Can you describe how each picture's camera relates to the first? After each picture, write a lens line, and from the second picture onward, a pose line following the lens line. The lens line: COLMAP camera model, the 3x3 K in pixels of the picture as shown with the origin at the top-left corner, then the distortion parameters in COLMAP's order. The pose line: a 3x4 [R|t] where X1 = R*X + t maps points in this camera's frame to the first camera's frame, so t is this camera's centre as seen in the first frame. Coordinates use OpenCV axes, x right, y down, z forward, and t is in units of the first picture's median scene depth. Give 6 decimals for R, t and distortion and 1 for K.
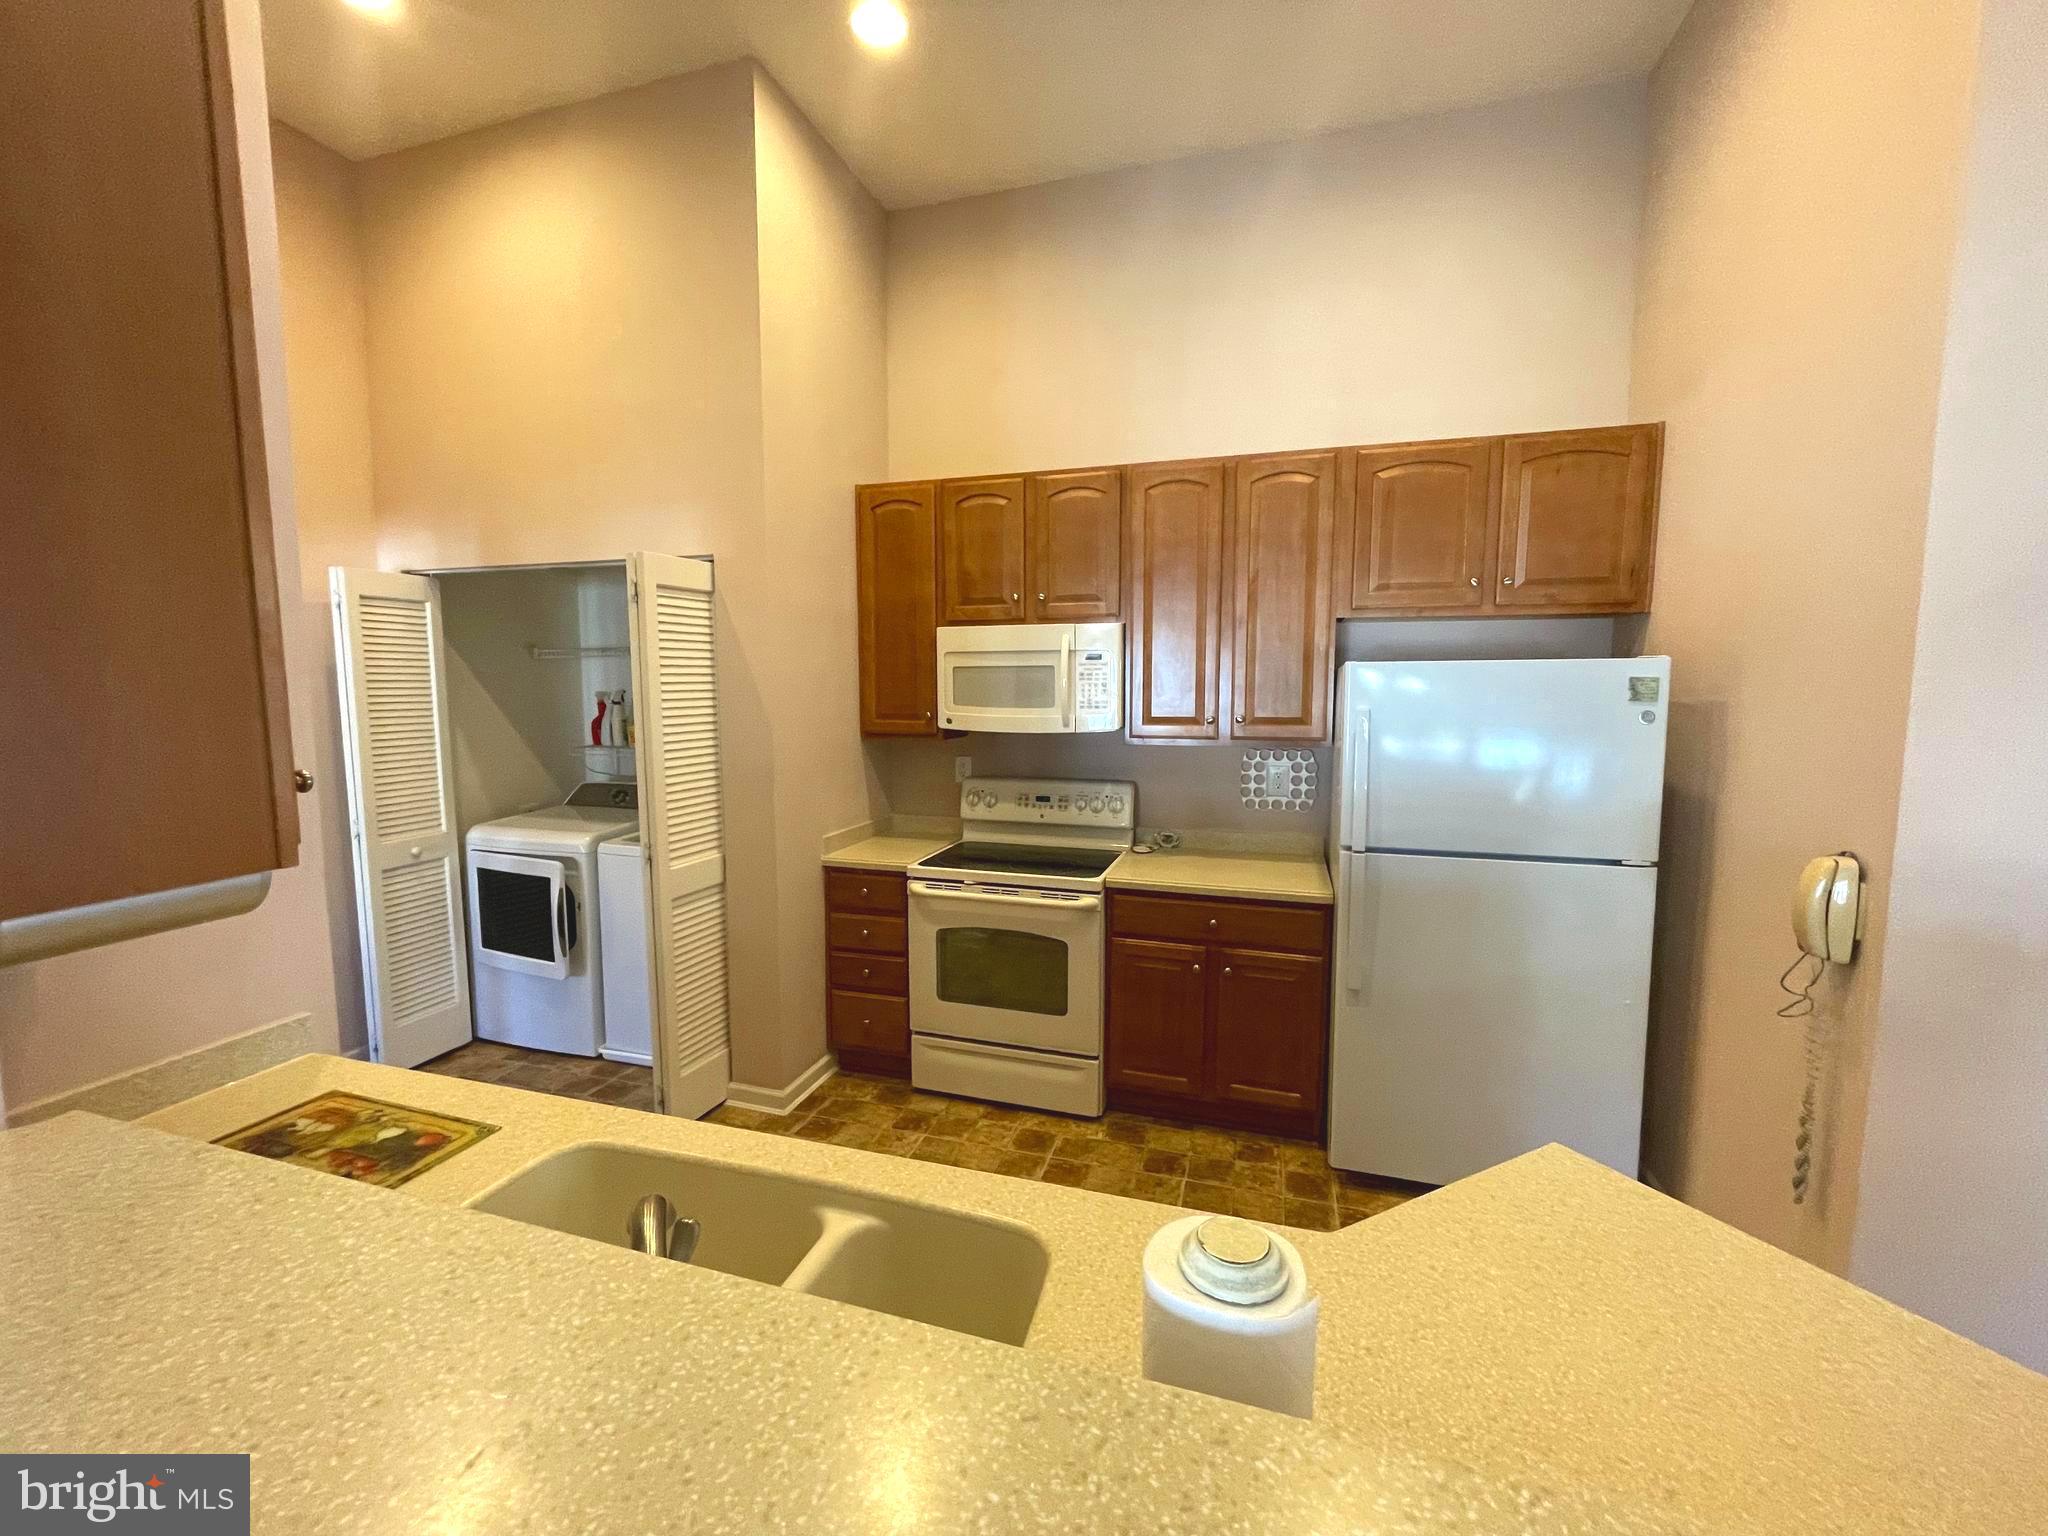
lens RADIAL K [[824.3, 0, 1020.7], [0, 824.3, 764.8], [0, 0, 1]] dist [-0.002017, -0.000406]
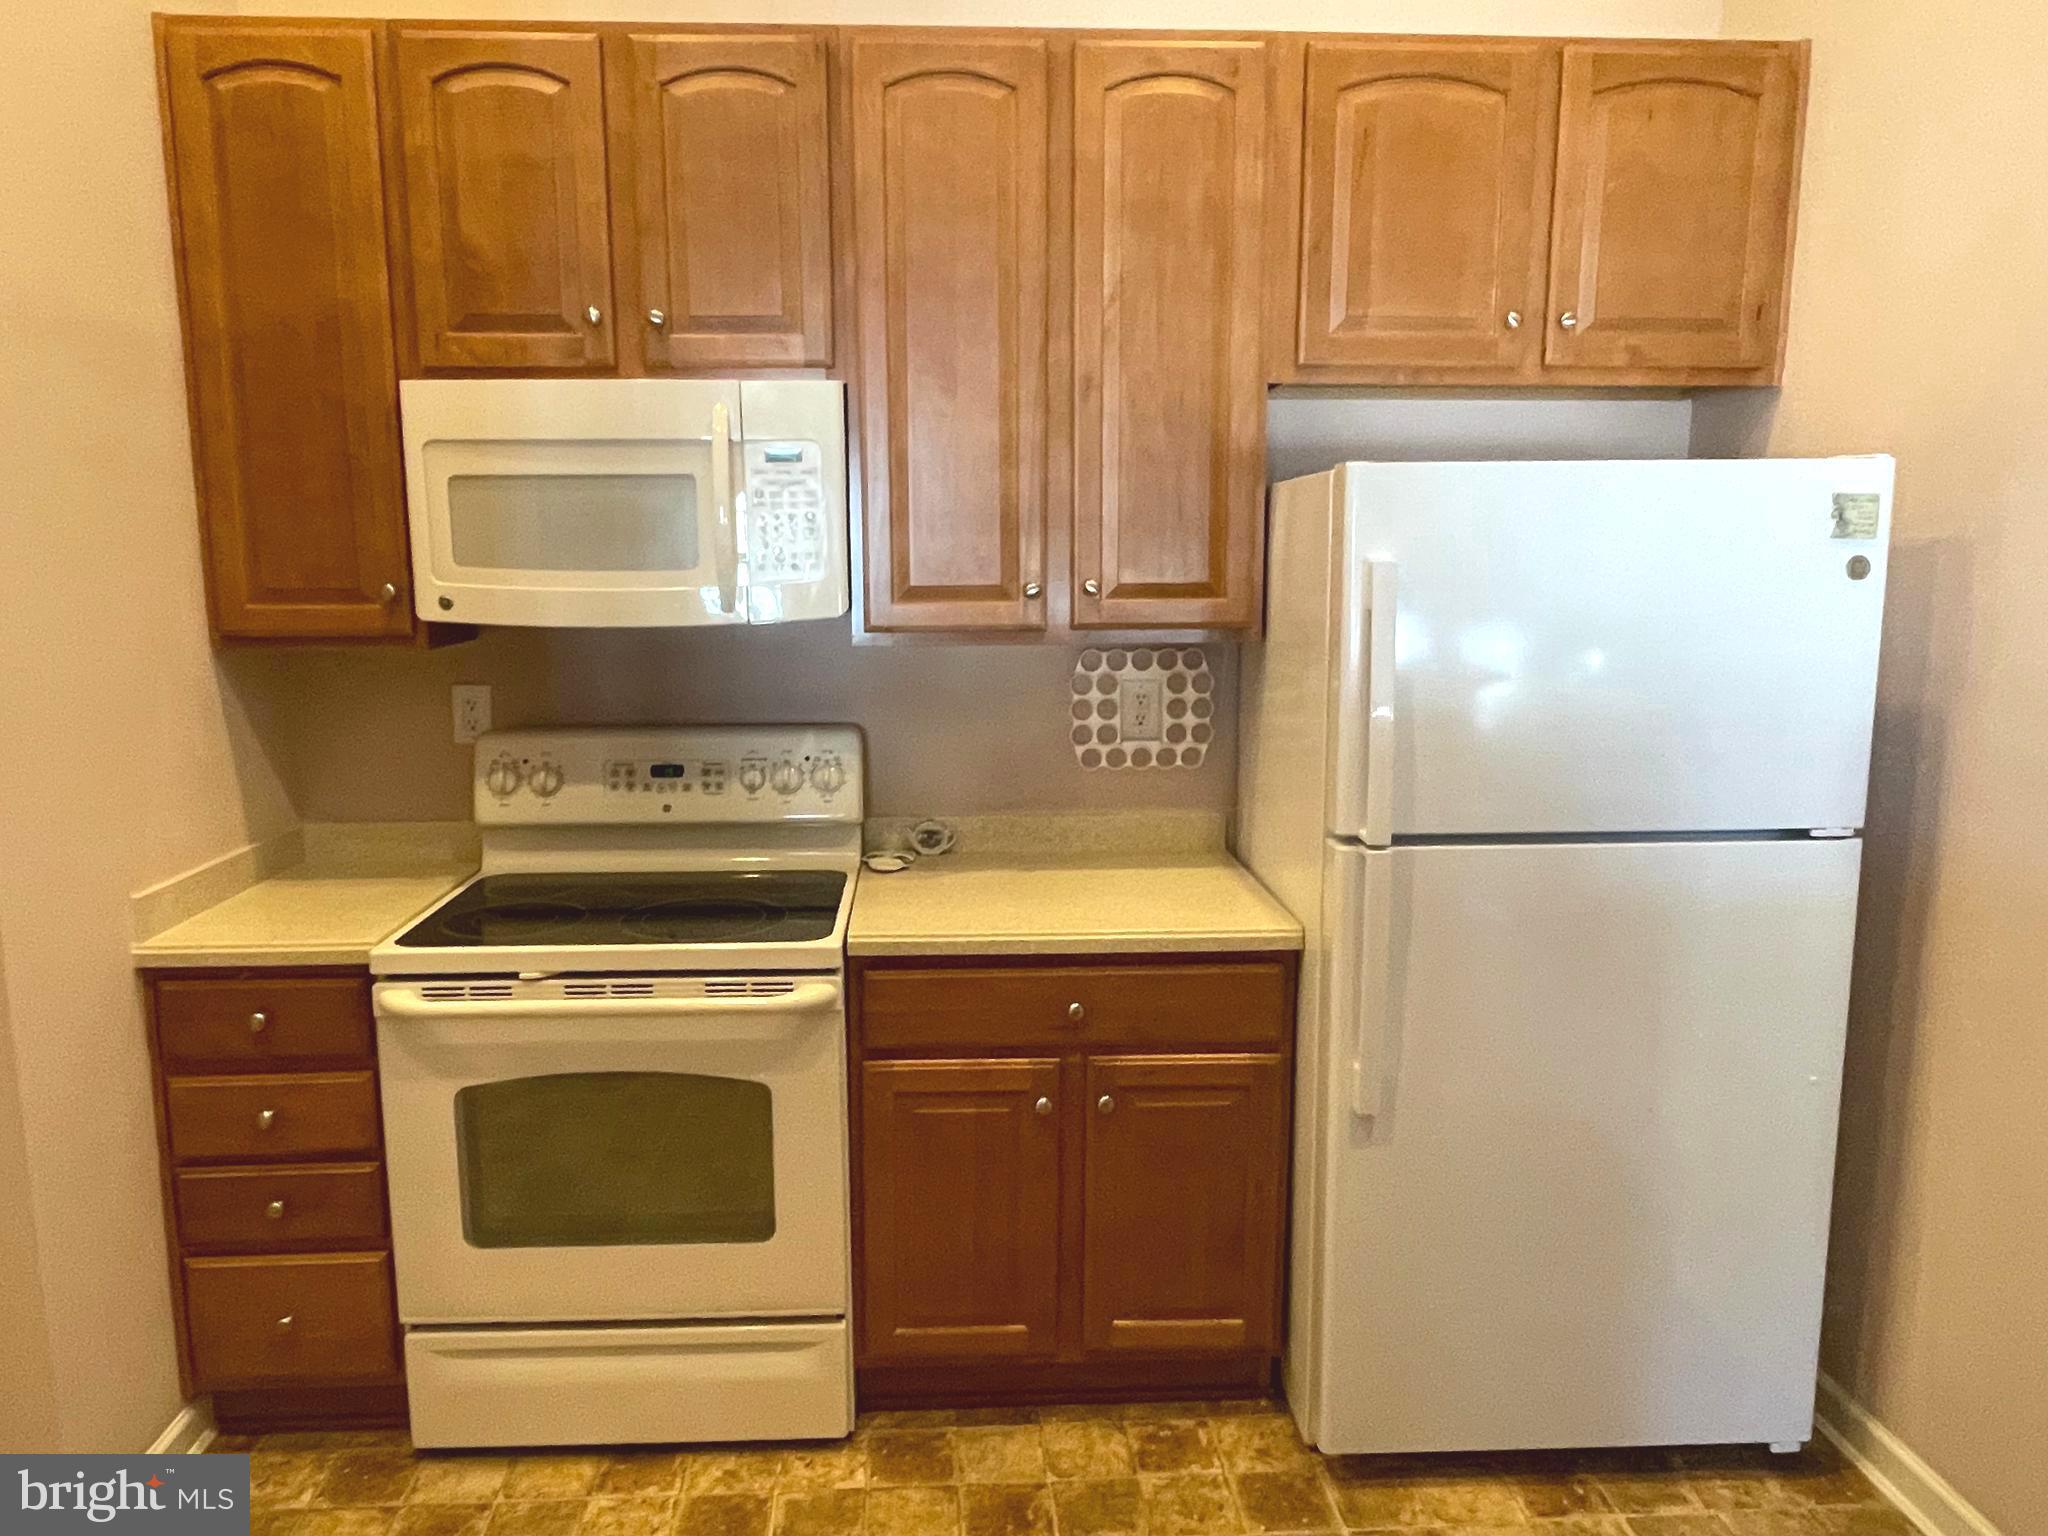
lens RADIAL K [[1410.0, 0, 995.3], [0, 1410.0, 777.3], [0, 0, 1]] dist [-0.004913, -0.000528]
pose [[0.939742, -0.059006, 0.336753, -0.073970], [0.037160, 0.996787, 0.070959, -0.004667], [-0.339858, -0.054170, 0.938916, 0.220409]]
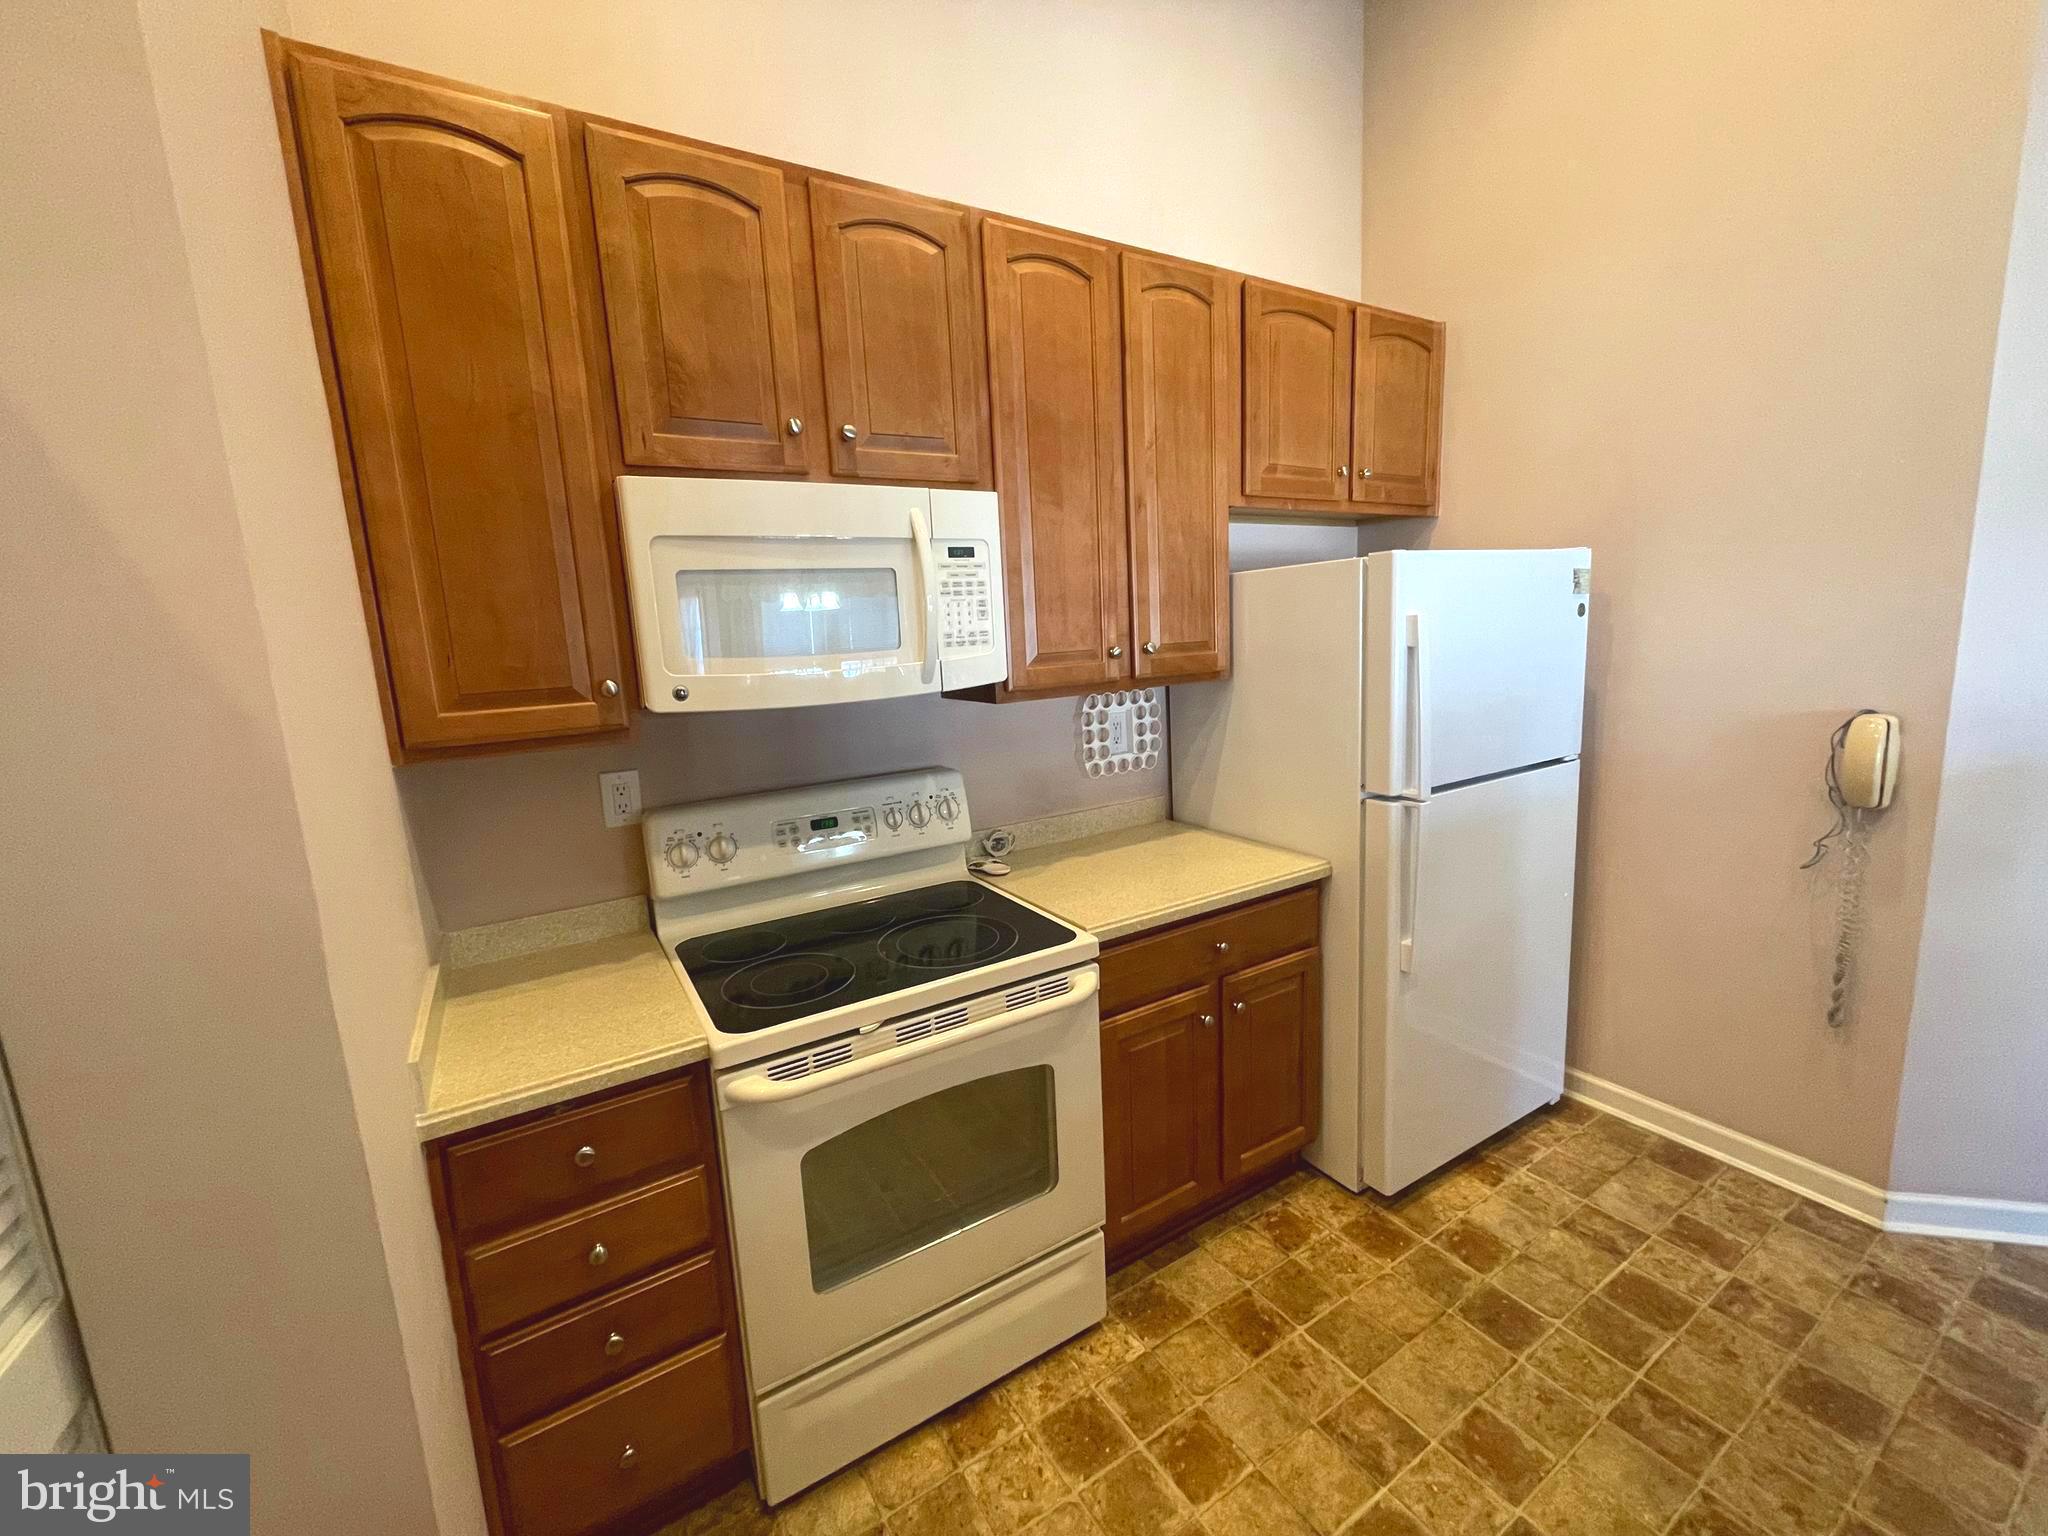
lens RADIAL K [[824.3, 0, 1020.7], [0, 824.3, 764.8], [0, 0, 1]] dist [-0.002017, -0.000406]
pose [[0.661332, -0.156198, 0.733650, -0.315821], [0.123315, 0.987410, 0.099066, -0.039409], [-0.739887, 0.024954, 0.672268, 0.599955]]
